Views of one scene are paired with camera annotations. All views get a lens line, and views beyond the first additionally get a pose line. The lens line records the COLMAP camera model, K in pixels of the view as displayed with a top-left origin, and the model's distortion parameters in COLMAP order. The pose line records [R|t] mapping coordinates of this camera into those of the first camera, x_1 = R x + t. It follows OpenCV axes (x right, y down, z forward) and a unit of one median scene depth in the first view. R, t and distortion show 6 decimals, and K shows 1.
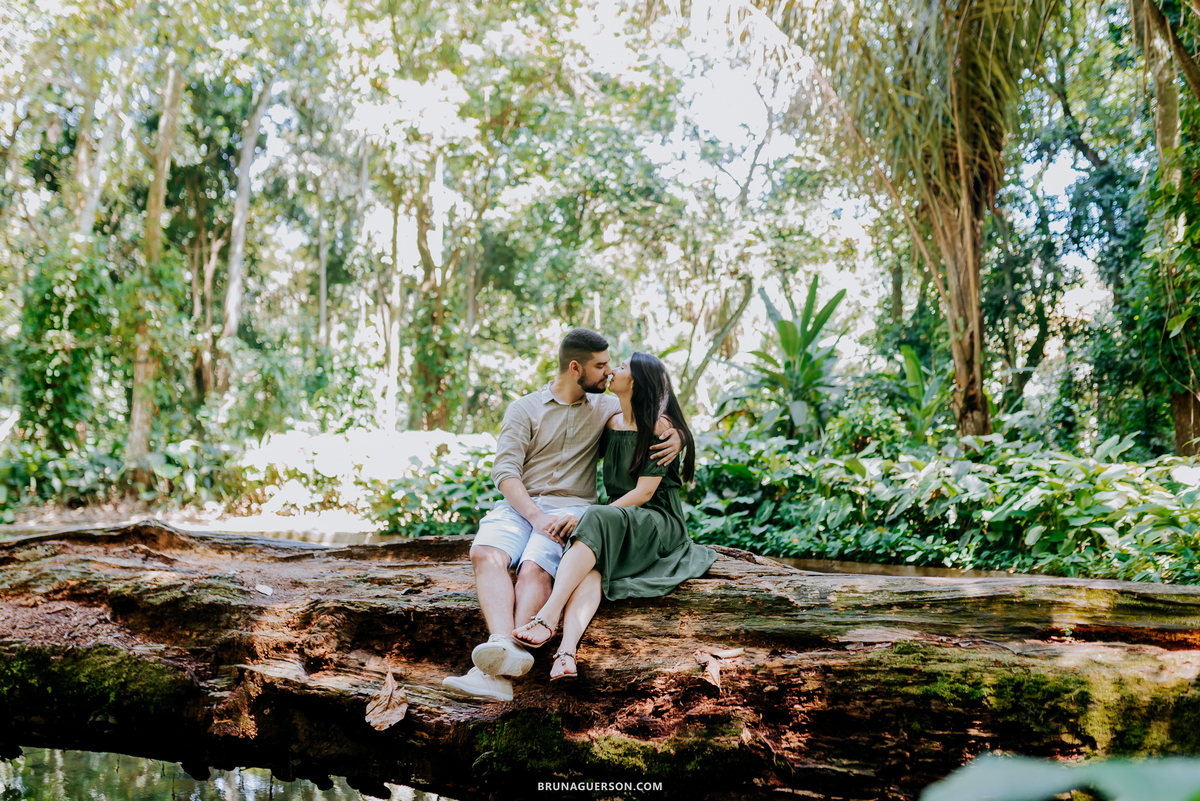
lens RADIAL K [[1118.6, 0, 600.0], [0, 1118.6, 400.5], [0, 0, 1]] dist [-0.001079, 0.001442]
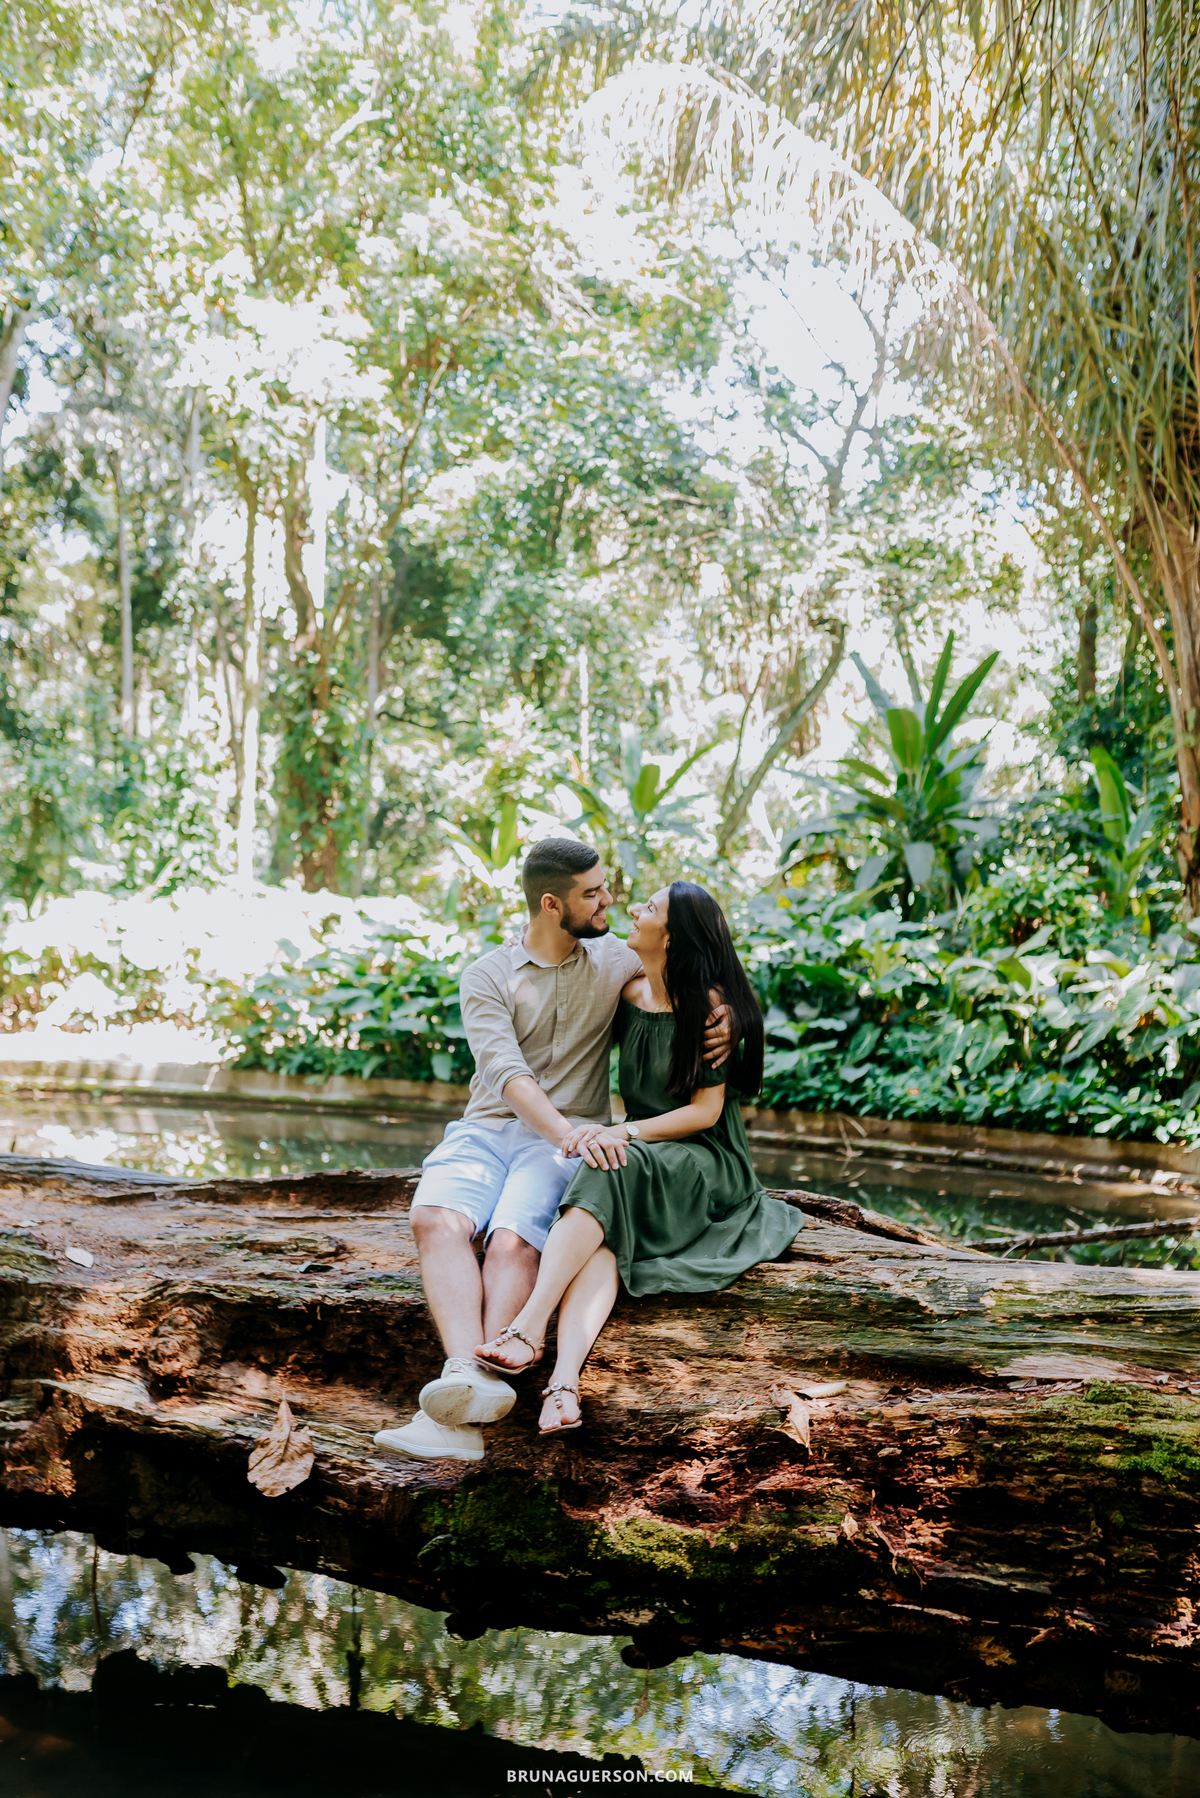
lens RADIAL K [[1854.8, 0, 573.9], [0, 1854.8, 967.7], [0, 0, 1]] dist [-0.002705, 0.014697]
pose [[0.999963, 0.005761, -0.006420, -0.004591], [-0.005234, 0.996840, 0.079265, -0.021219], [0.006856, -0.079229, 0.996833, -0.006601]]
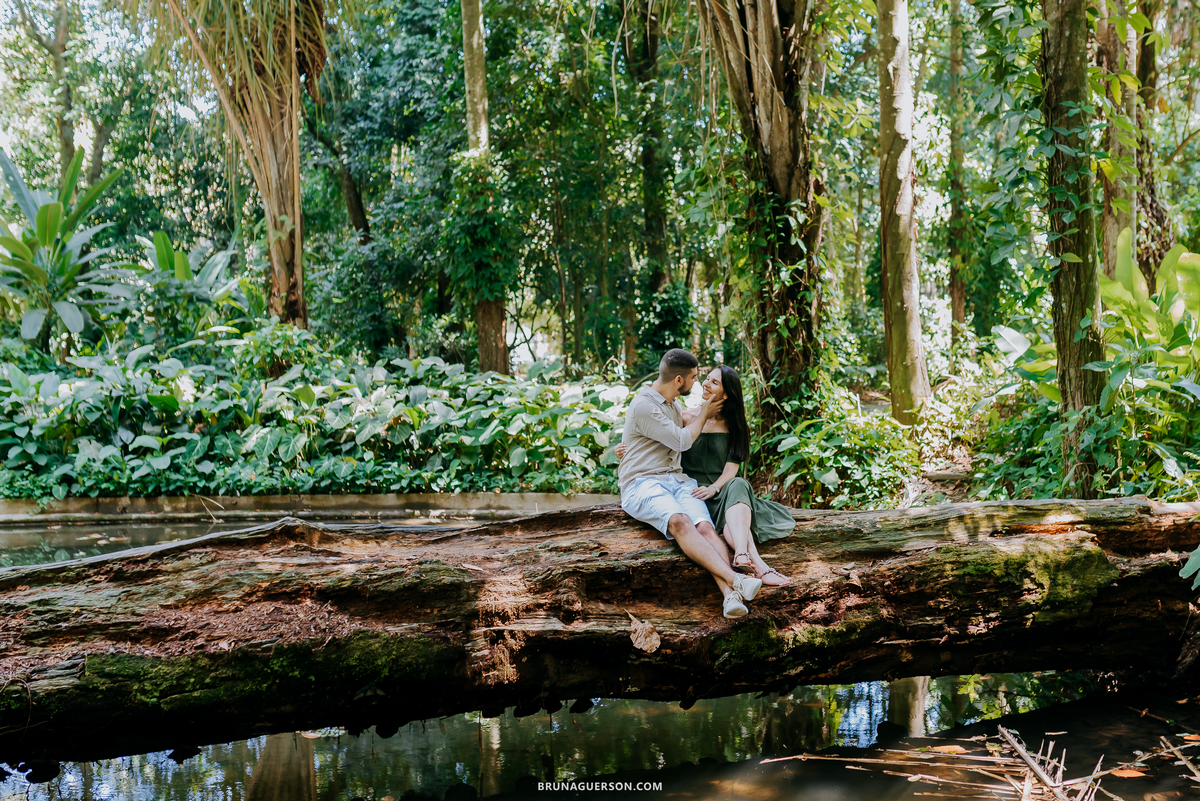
lens RADIAL K [[1388.5, 0, 599.2], [0, 1388.5, 400.5], [0, 0, 1]] dist [-0.001613, 0.000309]
pose [[0.775709, -0.042538, 0.629656, -0.312256], [-0.014571, 0.996253, 0.085255, -0.038752], [-0.630923, -0.075308, 0.772182, -0.064045]]
